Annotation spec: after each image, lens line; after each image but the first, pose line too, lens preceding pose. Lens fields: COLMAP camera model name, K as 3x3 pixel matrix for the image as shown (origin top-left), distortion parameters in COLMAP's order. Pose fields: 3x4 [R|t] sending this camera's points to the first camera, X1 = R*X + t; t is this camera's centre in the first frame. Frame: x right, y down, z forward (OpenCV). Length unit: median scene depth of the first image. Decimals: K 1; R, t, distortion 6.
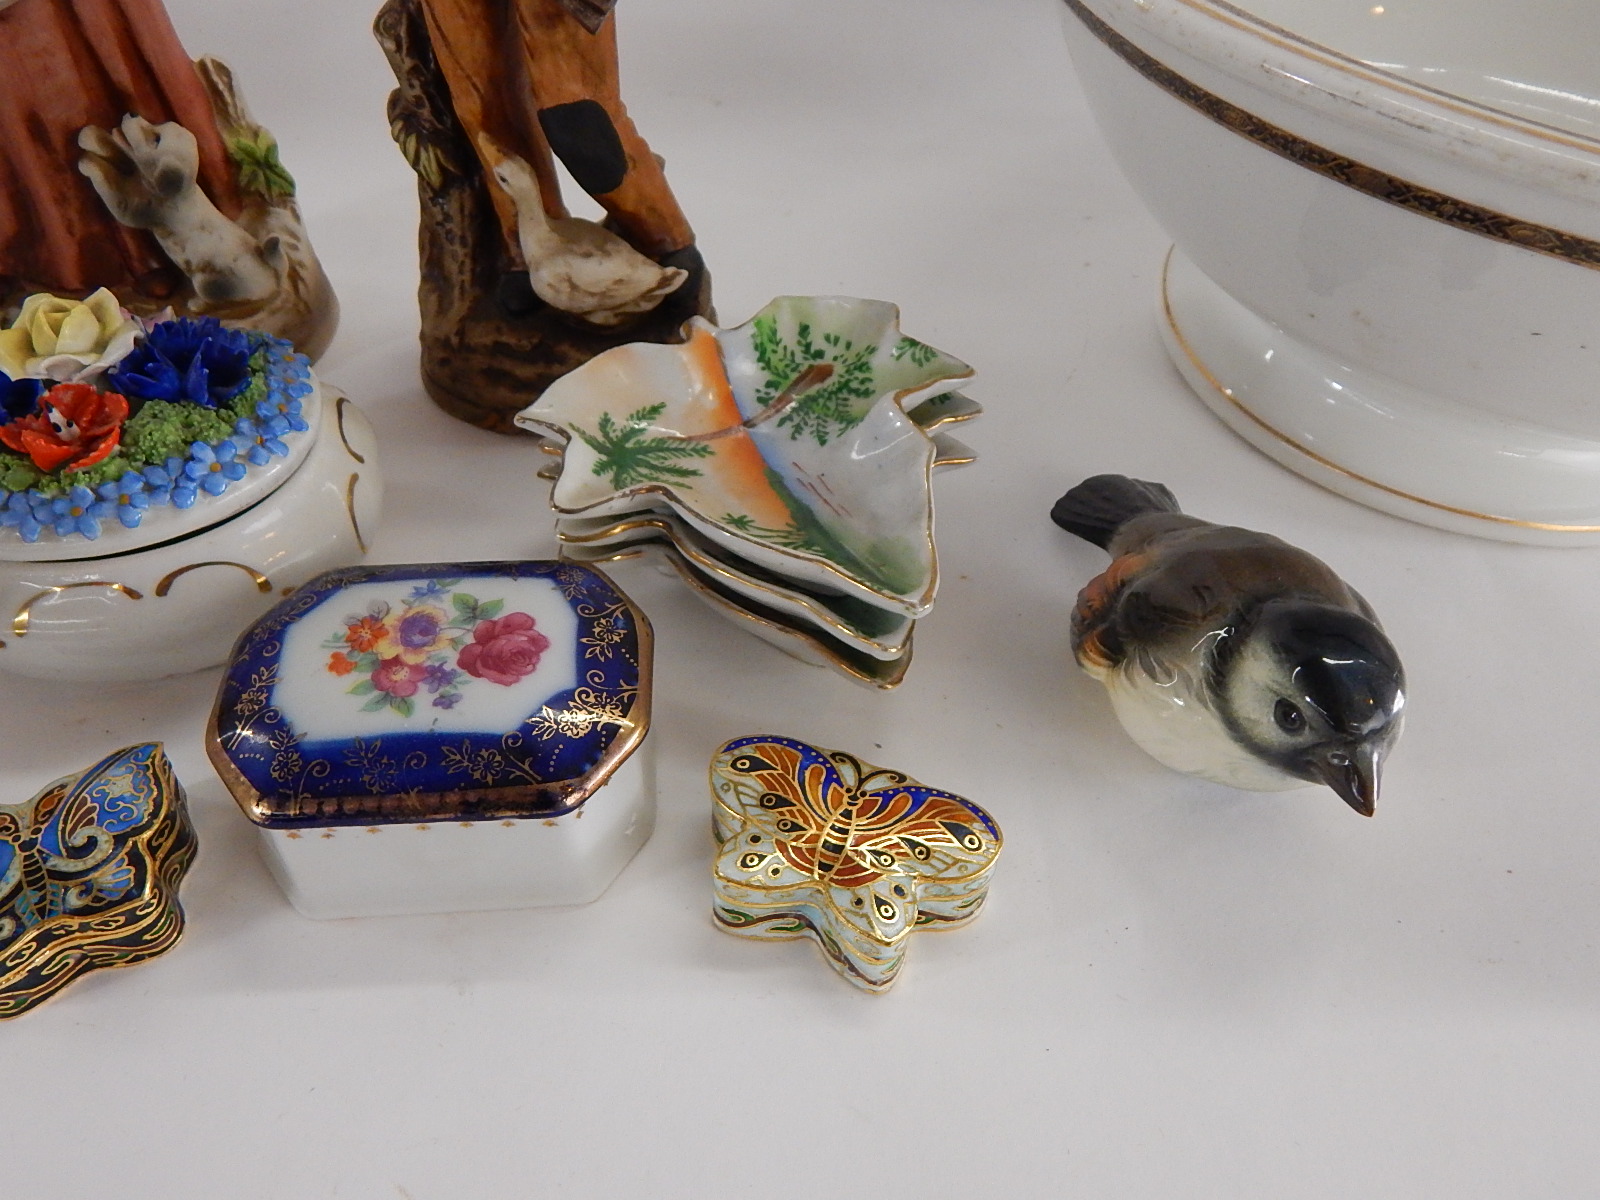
lens RADIAL K [[1312.3, 0, 809.6], [0, 1312.3, 583.0], [0, 0, 1]] dist [0.003346, -0.012592]
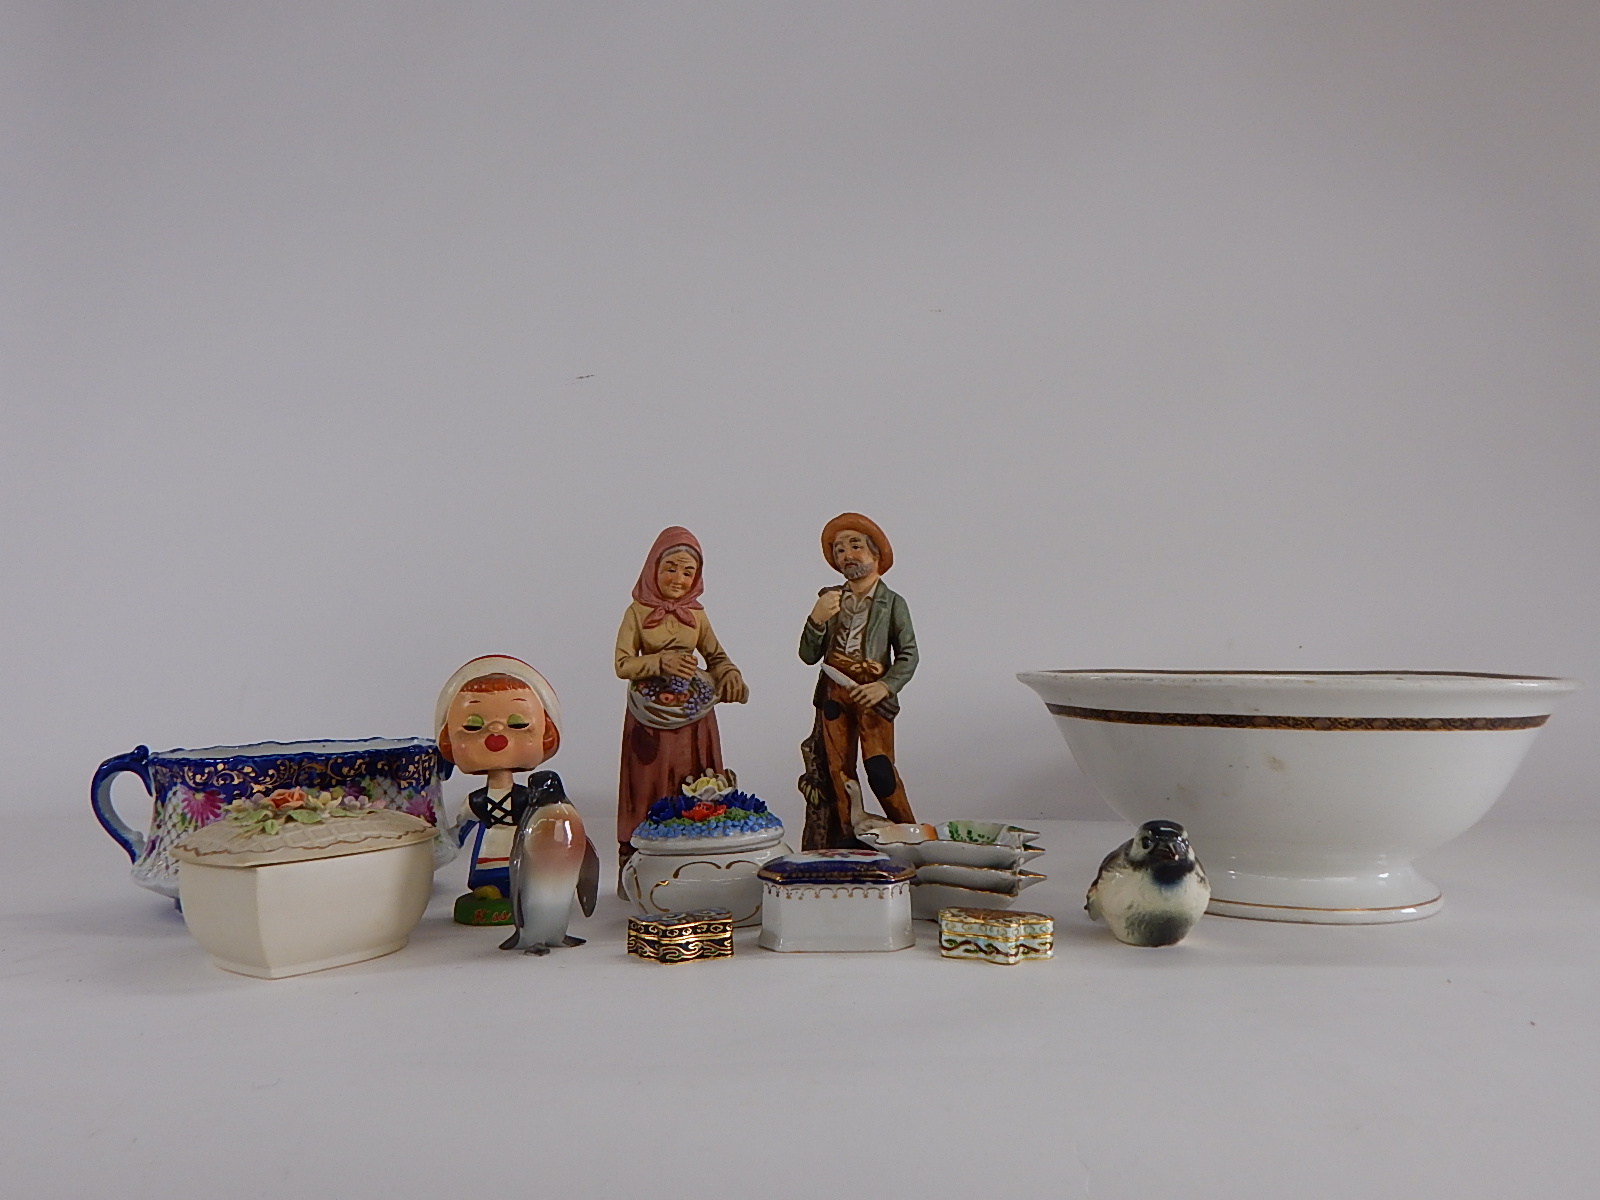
lens RADIAL K [[1312.3, 0, 815.4], [0, 1312.3, 588.7], [0, 0, 1]] dist [0.003346, -0.012592]
pose [[0.994573, -0.036135, -0.097564, -0.035192], [-0.052072, 0.638959, -0.767477, 1.406198], [0.090072, 0.768392, 0.633609, -0.916693]]
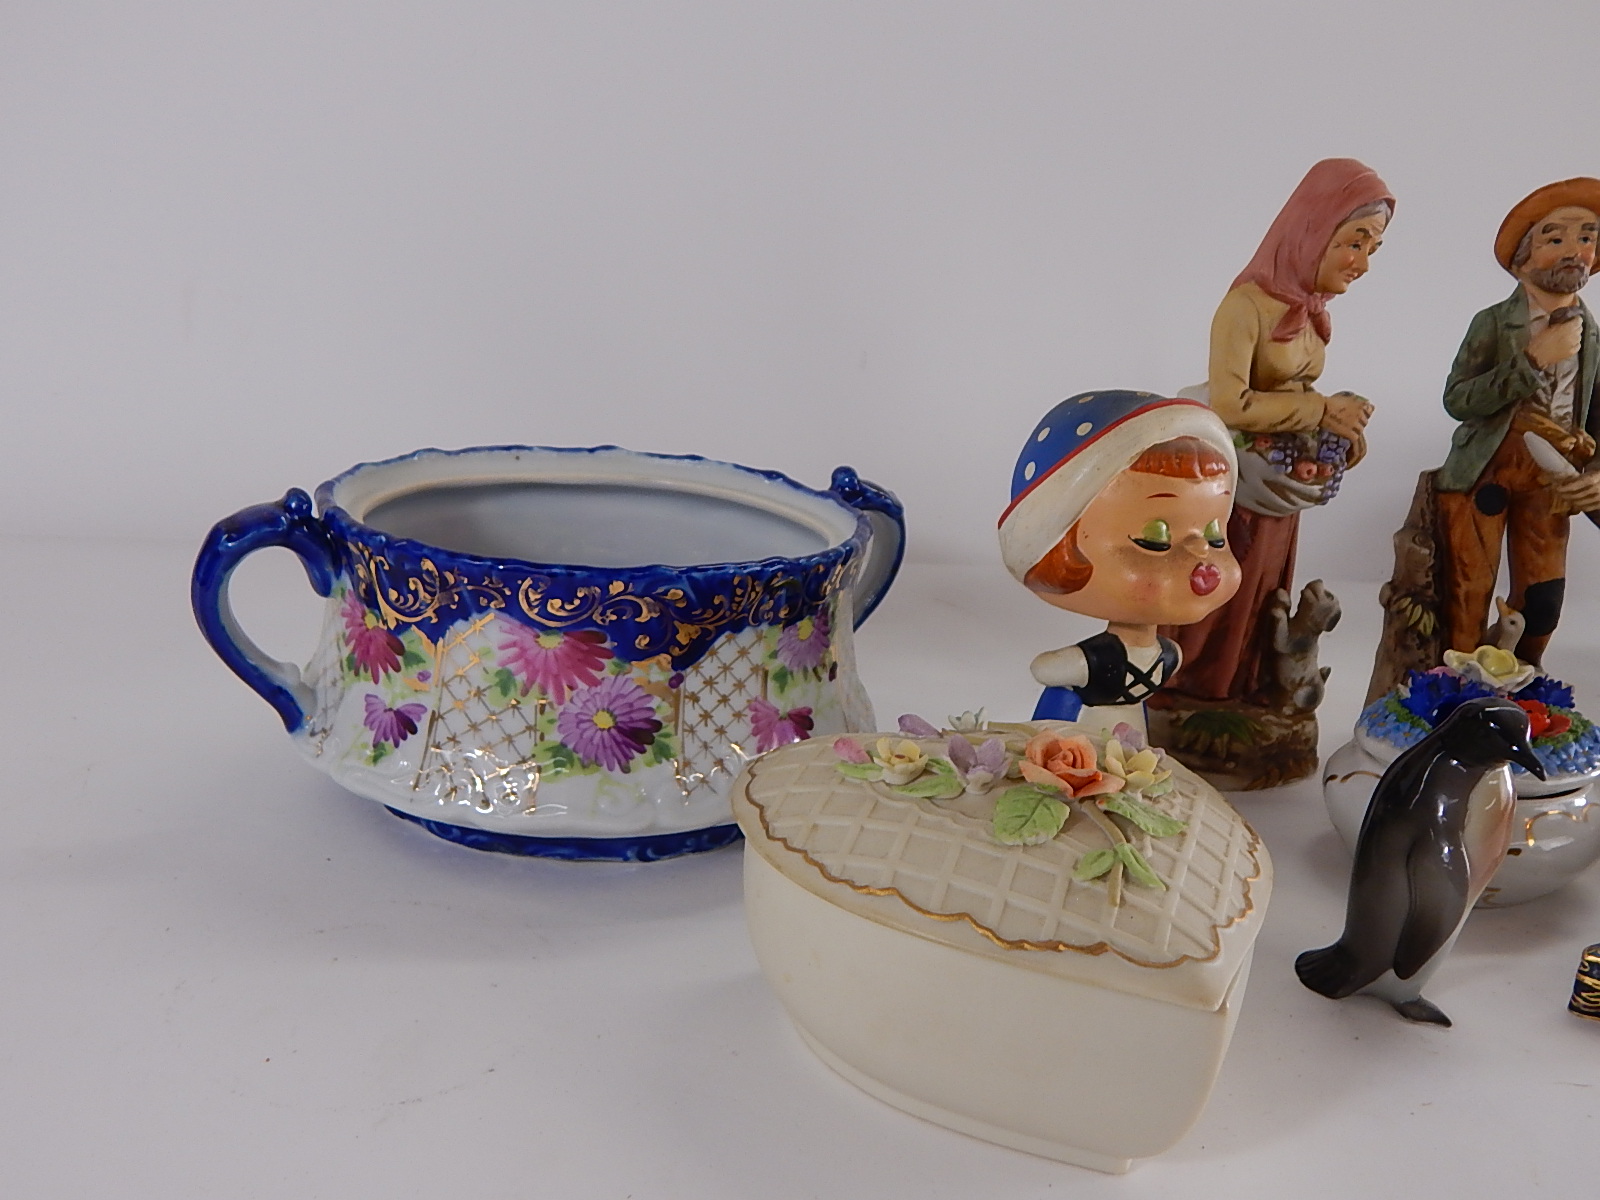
lens RADIAL K [[1312.3, 0, 811.0], [0, 1312.3, 587.0], [0, 0, 1]] dist [0.003346, -0.012592]
pose [[0.964211, 0.023914, 0.264056, -1.528621], [0.113890, 0.862006, -0.493939, 0.373524], [-0.239430, 0.506334, 0.828432, -0.187017]]
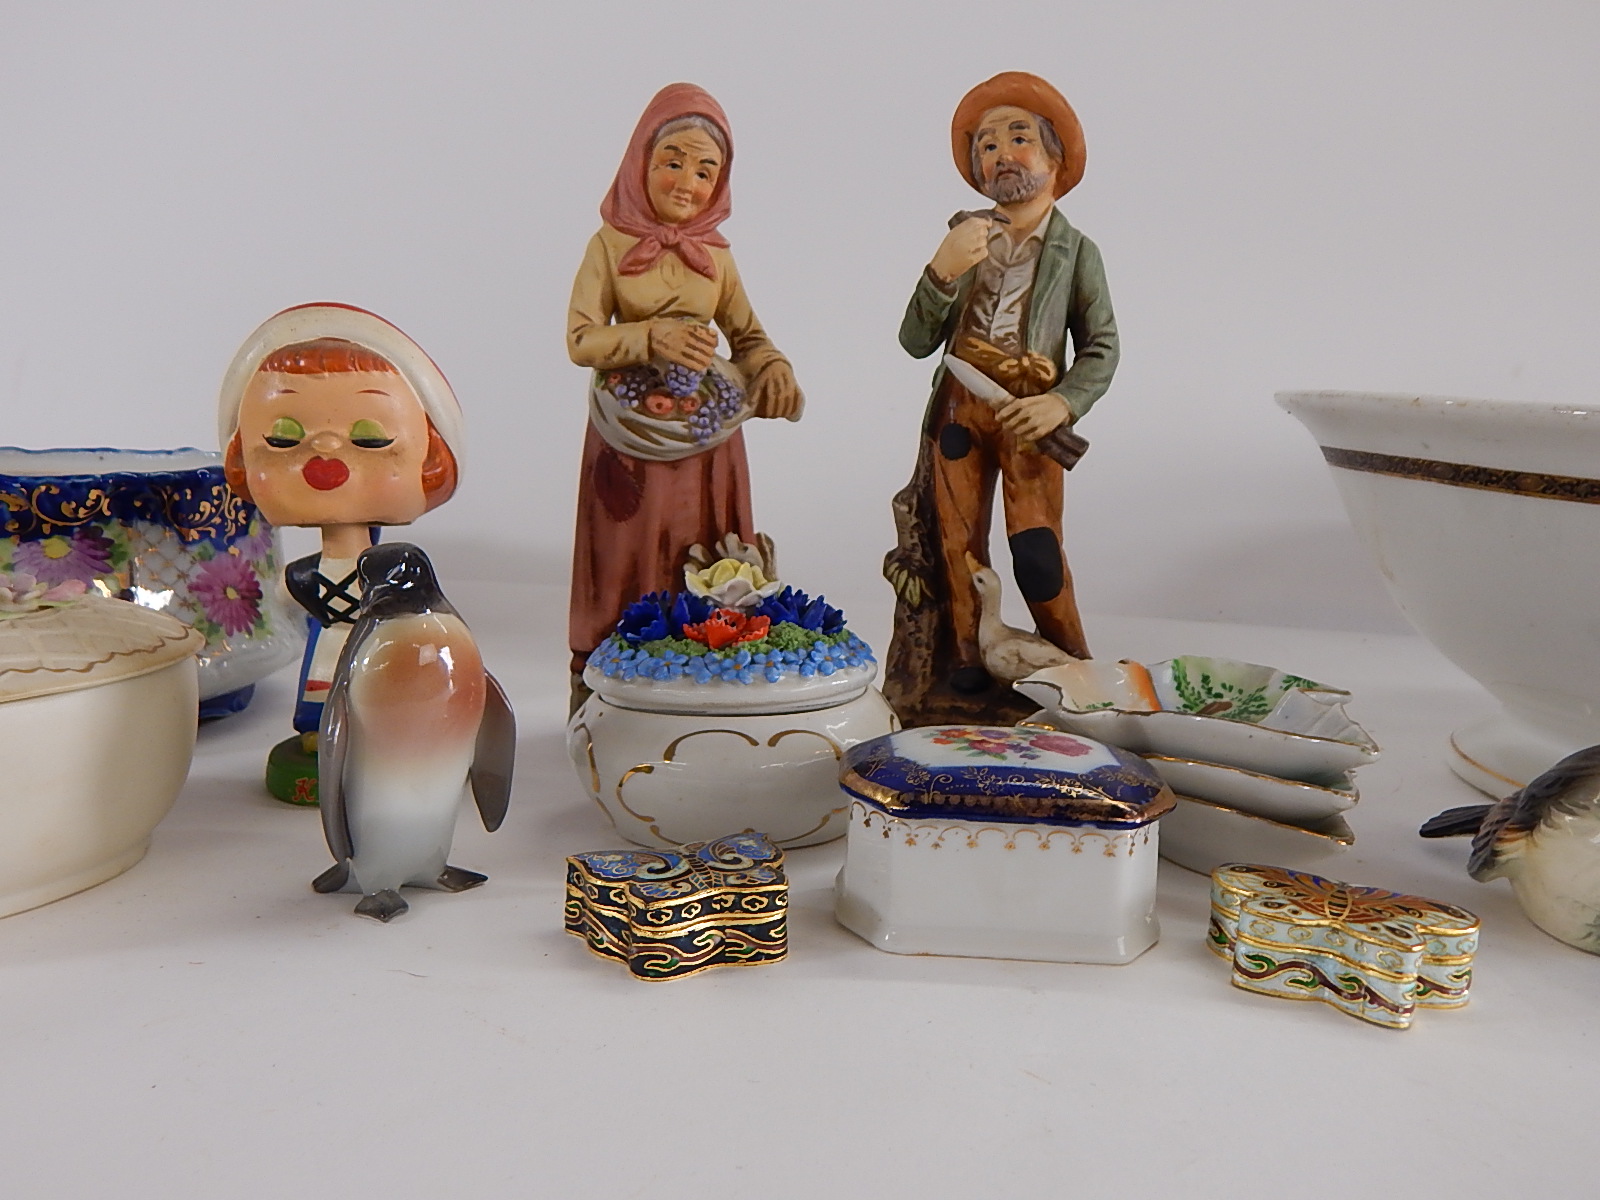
lens RADIAL K [[1312.3, 0, 807.9], [0, 1312.3, 587.1], [0, 0, 1]] dist [0.003346, -0.012592]
pose [[0.994781, 0.034376, -0.096069, -0.282609], [-0.086742, 0.780715, -0.618837, 0.596612], [0.053729, 0.623941, 0.779623, -0.117559]]
